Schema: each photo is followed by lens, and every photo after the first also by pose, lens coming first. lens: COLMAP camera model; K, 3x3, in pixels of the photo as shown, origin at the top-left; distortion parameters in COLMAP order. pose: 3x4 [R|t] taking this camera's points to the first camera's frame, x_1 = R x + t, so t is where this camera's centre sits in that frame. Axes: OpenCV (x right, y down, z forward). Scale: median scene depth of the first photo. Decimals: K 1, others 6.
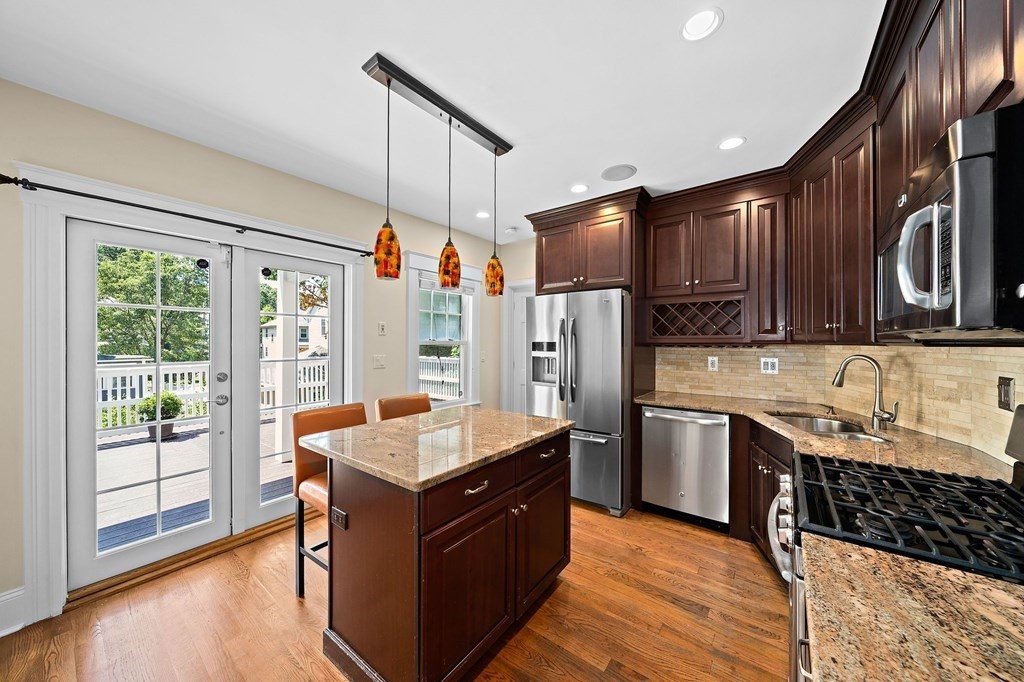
lens RADIAL K [[356.1, 0, 513.9], [0, 356.1, 341.2], [0, 0, 1]] dist [0.000084, -0.000044]
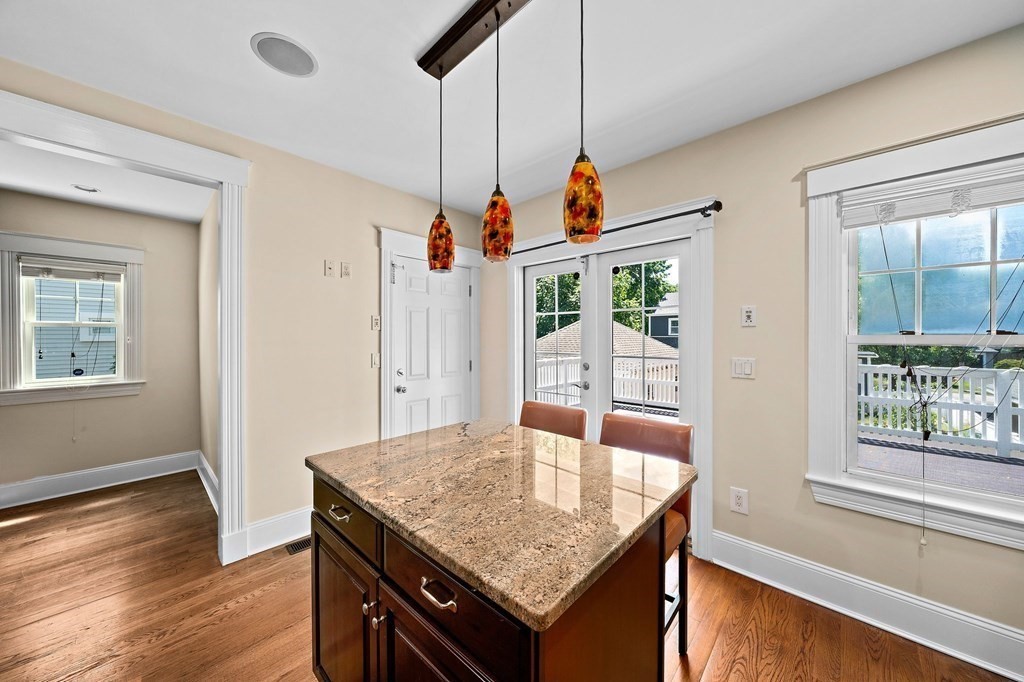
lens RADIAL K [[356.1, 0, 514.5], [0, 356.1, 339.2], [0, 0, 1]] dist [0.000084, -0.000044]
pose [[-0.098310, 0.000278, -0.995156, 0.343886], [0.002152, 0.999998, 0.000067, 0.005227], [0.995153, -0.002135, -0.098311, 0.753748]]
